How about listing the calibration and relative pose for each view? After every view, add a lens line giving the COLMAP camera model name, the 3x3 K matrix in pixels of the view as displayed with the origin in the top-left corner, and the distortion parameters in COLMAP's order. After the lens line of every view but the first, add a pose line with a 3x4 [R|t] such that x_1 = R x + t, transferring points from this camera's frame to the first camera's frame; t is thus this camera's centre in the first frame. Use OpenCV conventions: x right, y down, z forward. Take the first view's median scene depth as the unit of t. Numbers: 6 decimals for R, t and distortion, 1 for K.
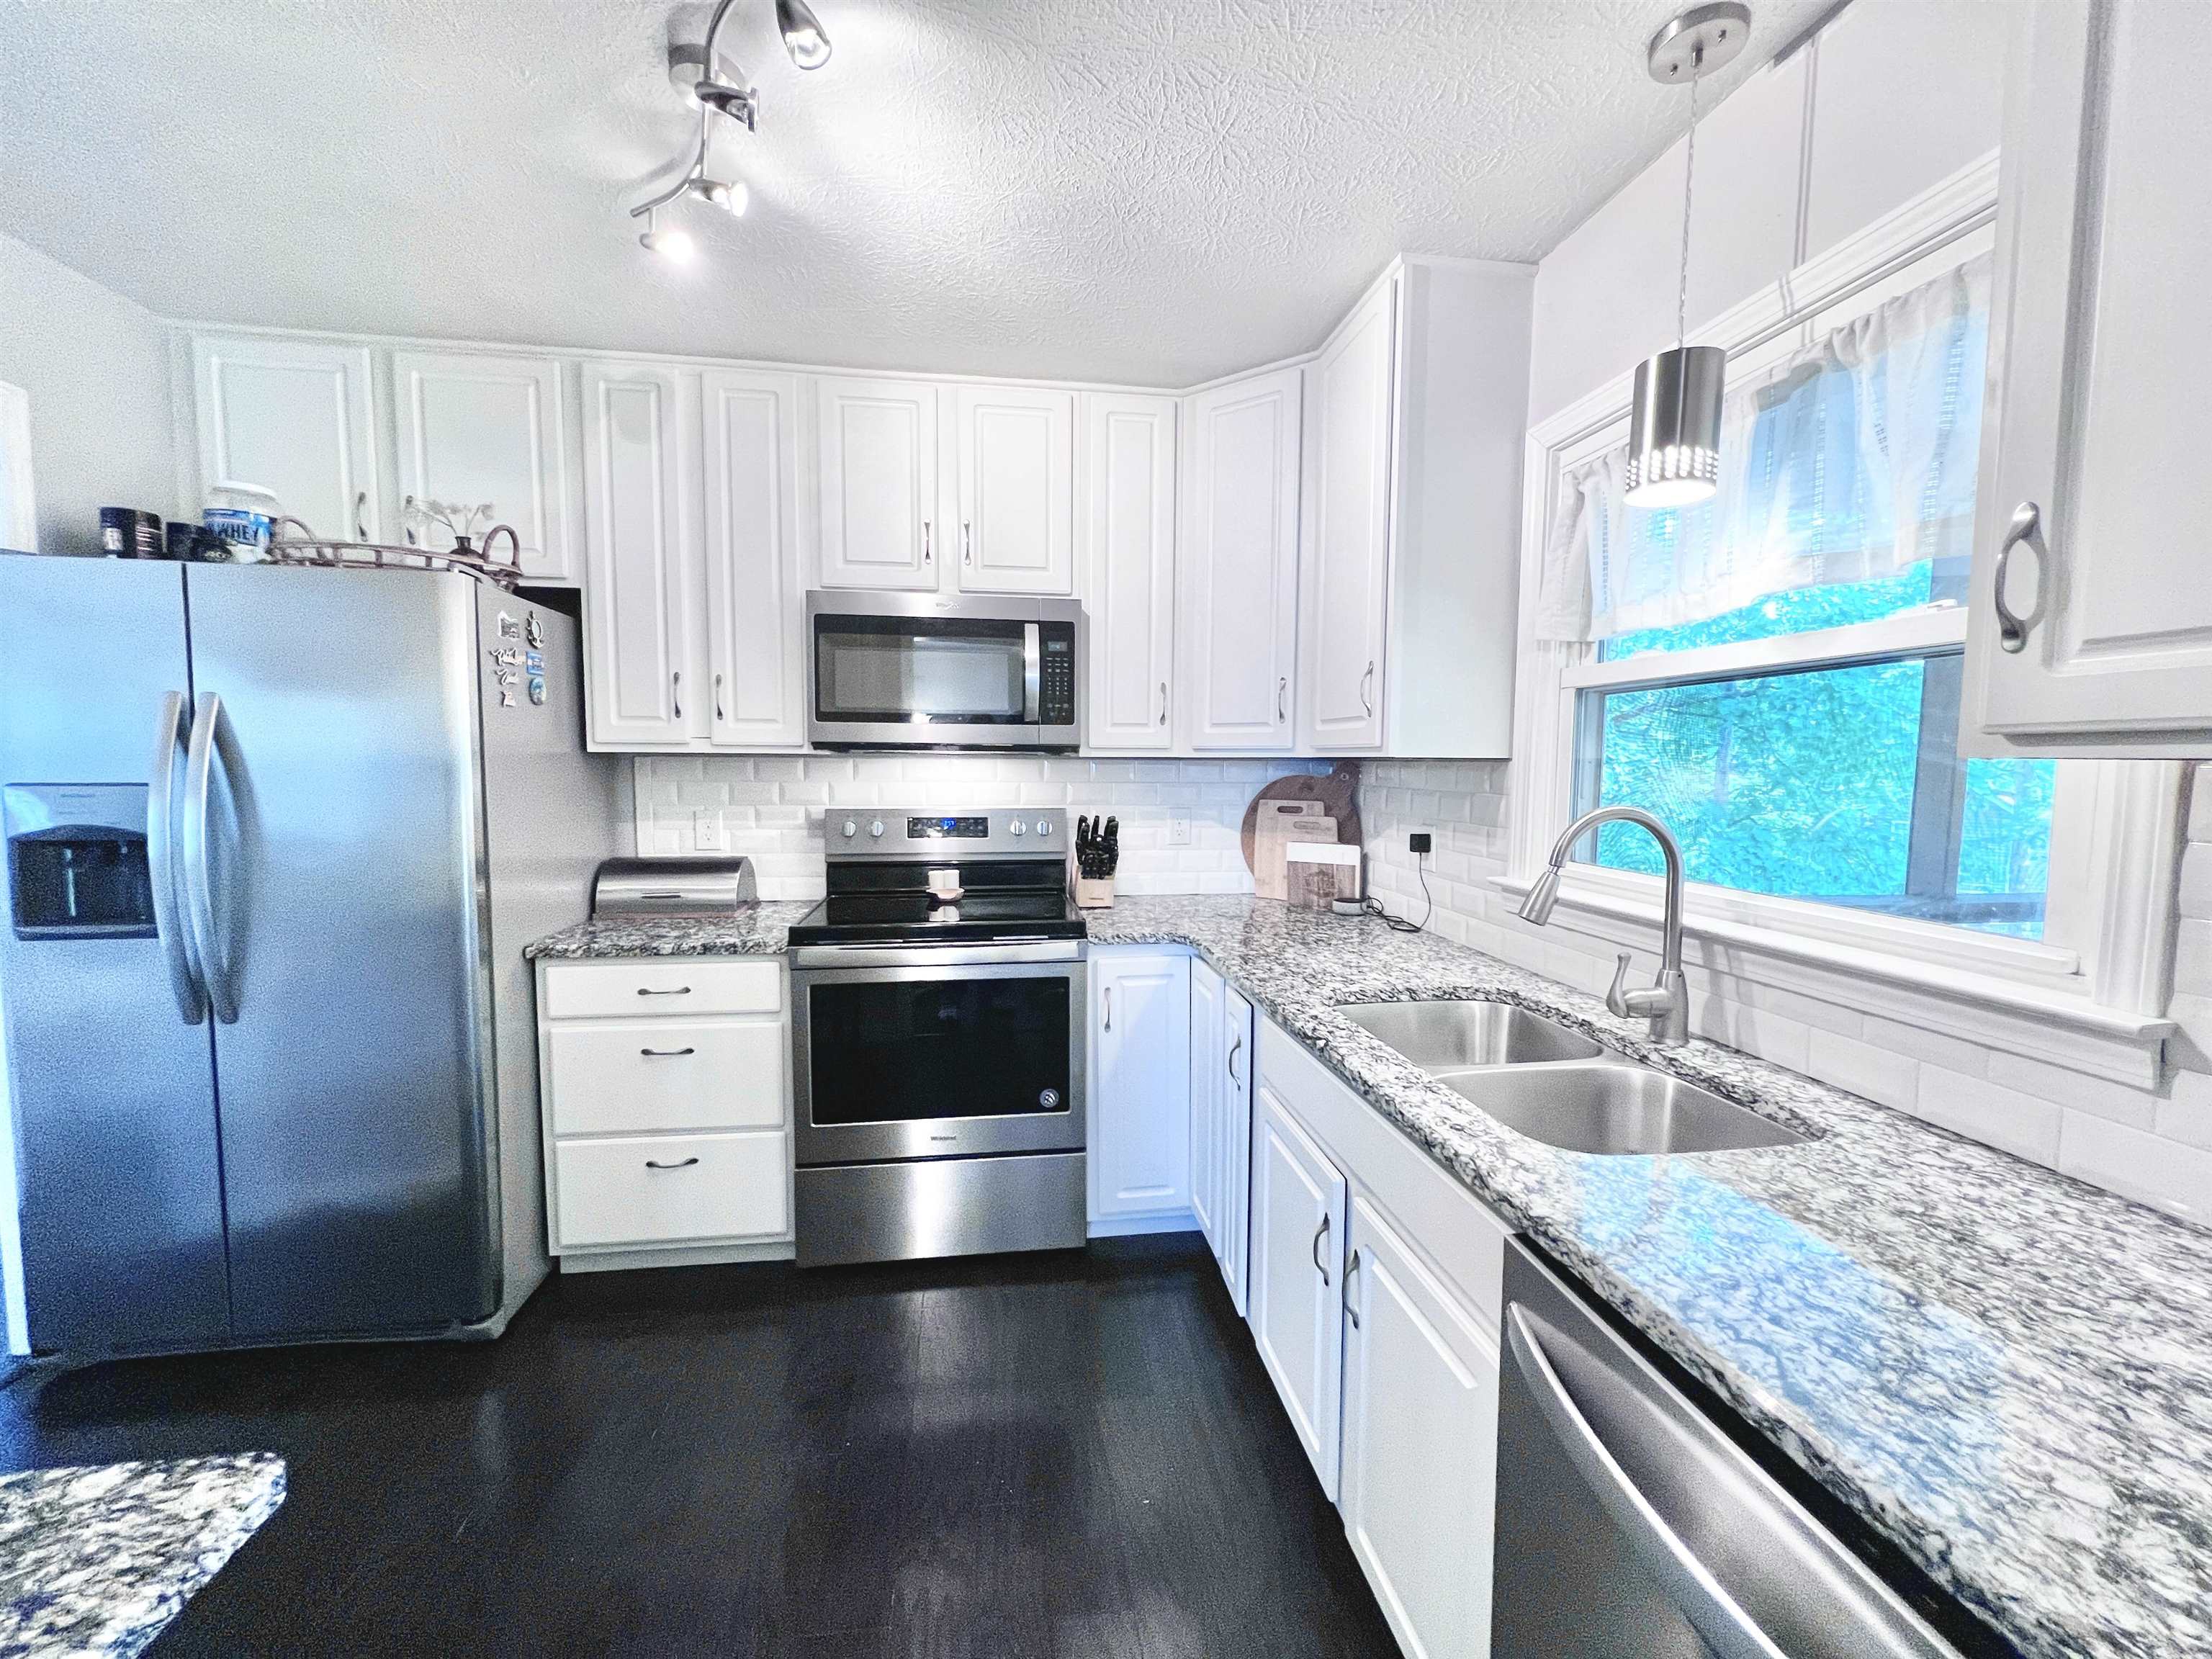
lens RADIAL K [[889.0, 0, 1100.3], [0, 889.0, 826.6], [0, 0, 1]] dist [0.001501, -0.000115]
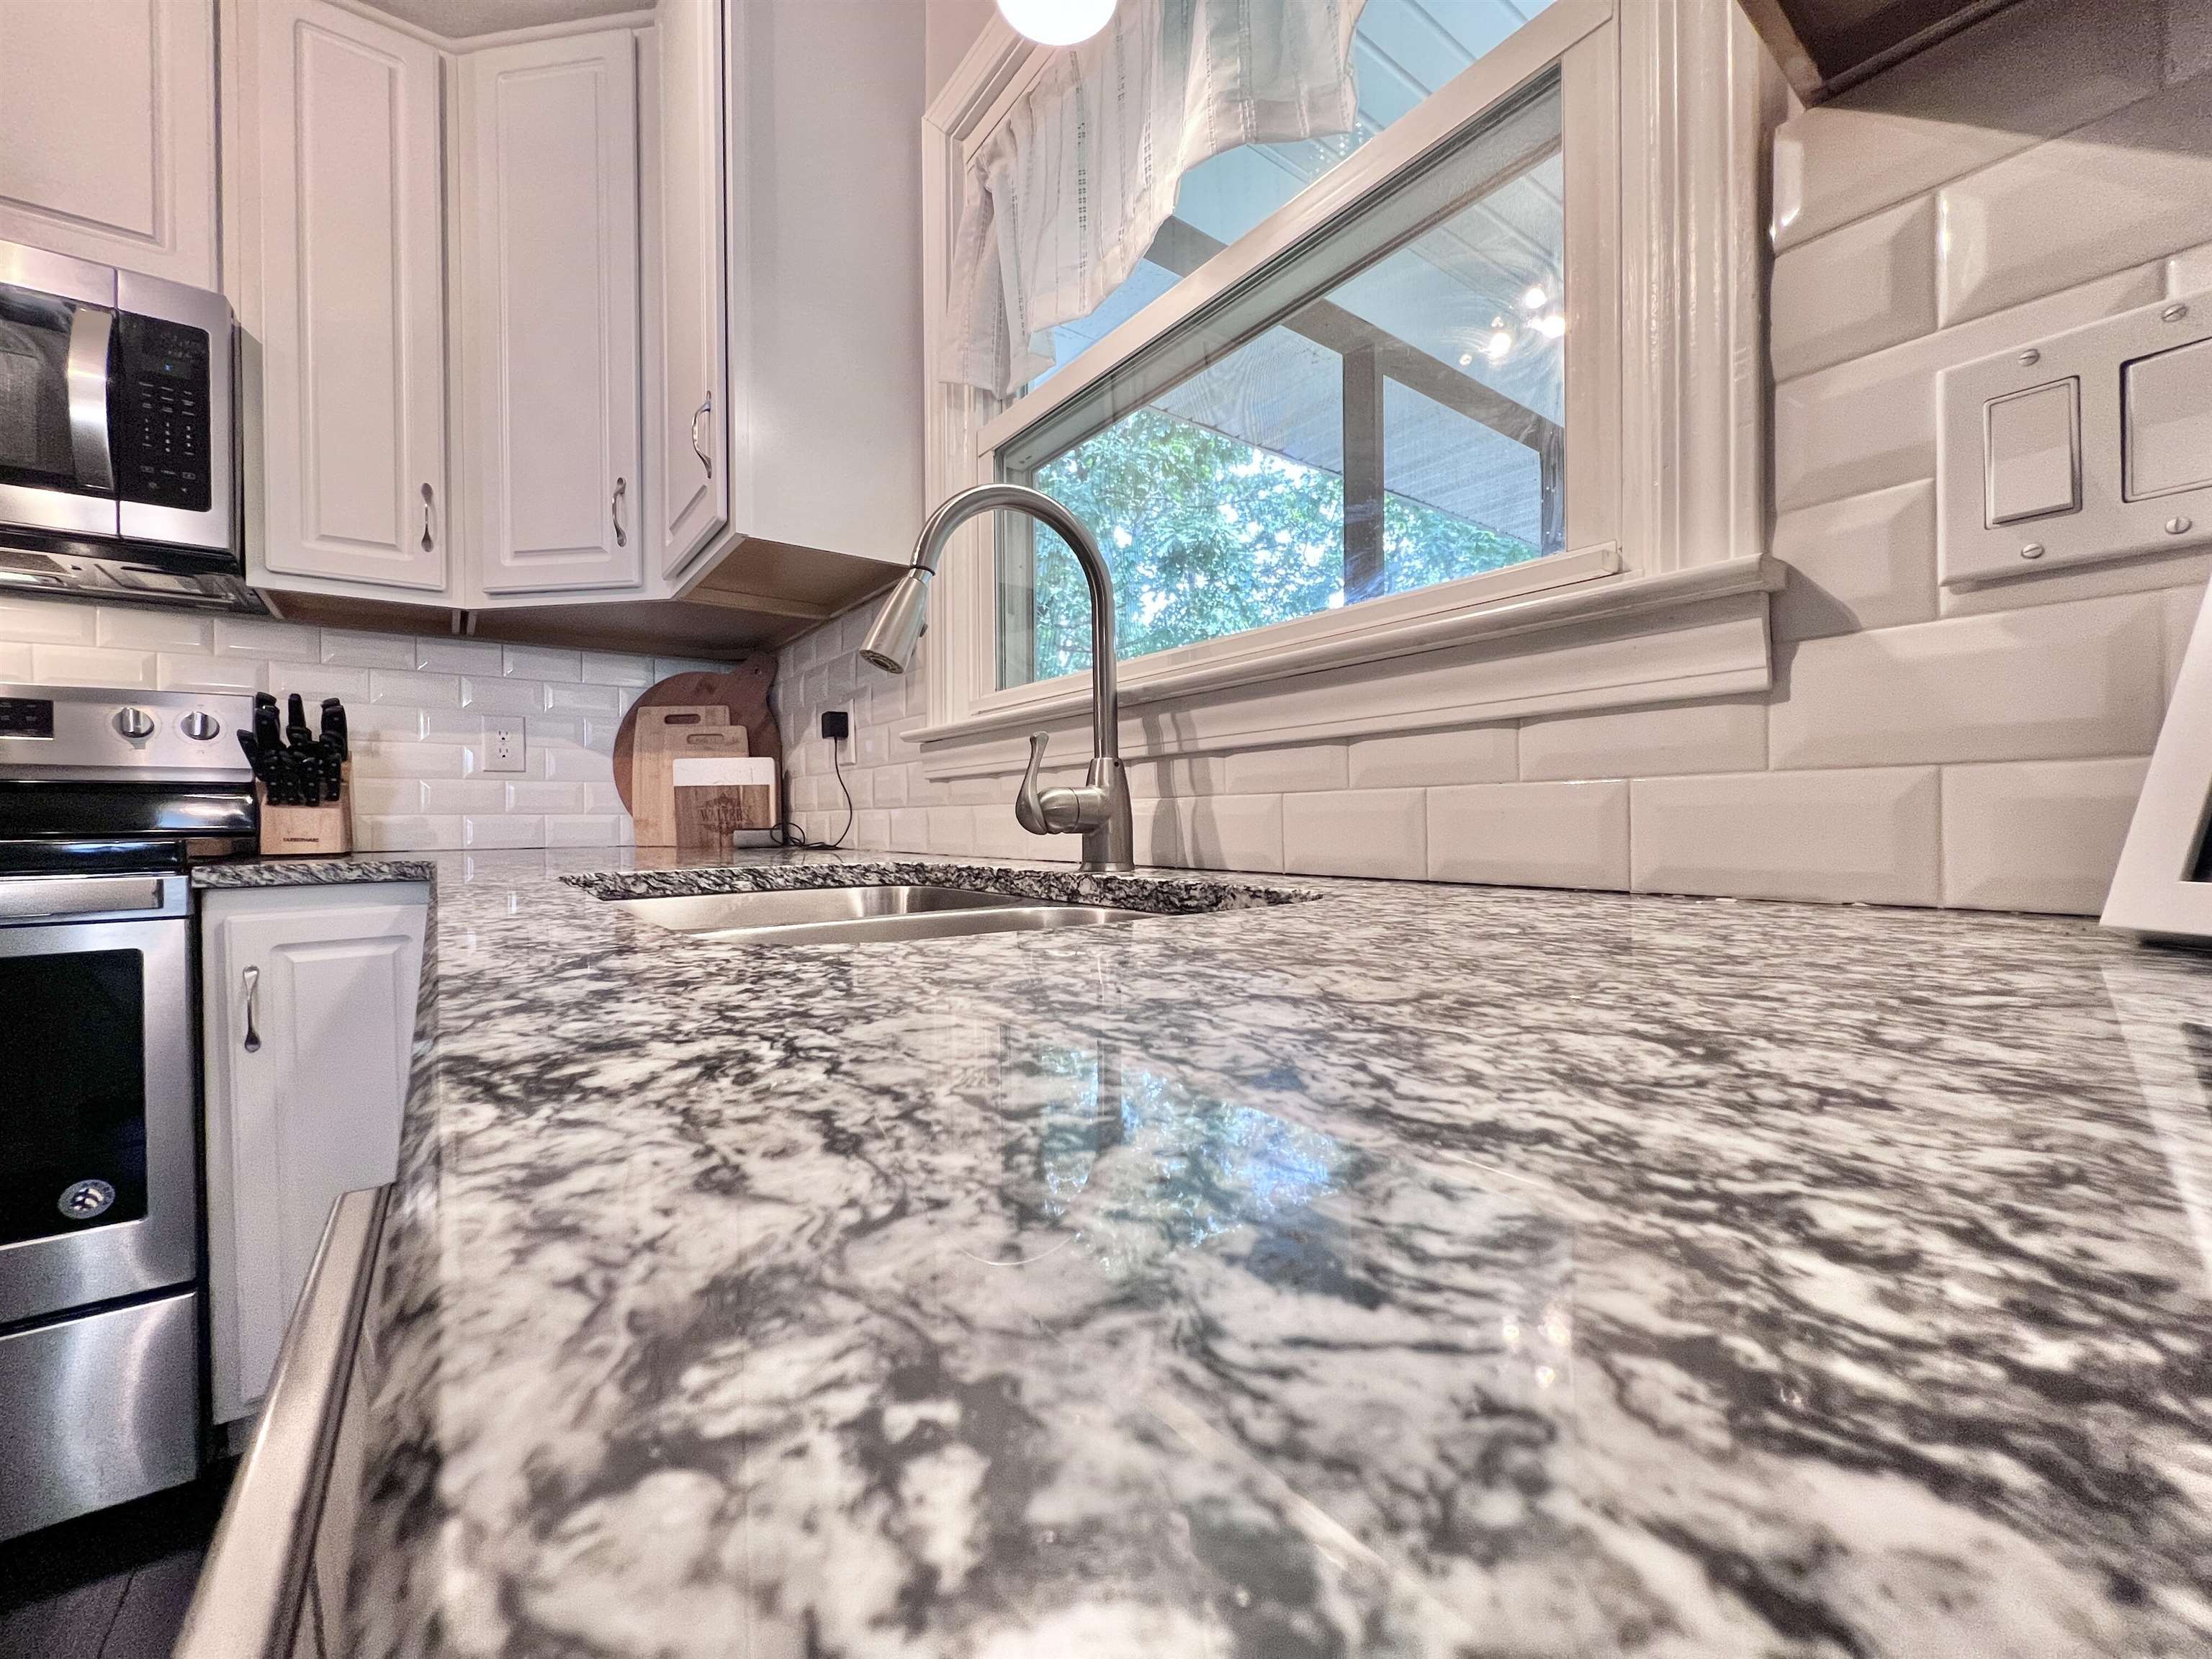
lens RADIAL K [[889.0, 0, 1102.8], [0, 889.0, 826.8], [0, 0, 1]] dist [0.001501, -0.000115]
pose [[0.877486, -0.017927, 0.479268, 0.265645], [0.050325, 0.997226, -0.054839, 0.197255], [-0.476955, 0.072240, 0.875954, 0.354194]]
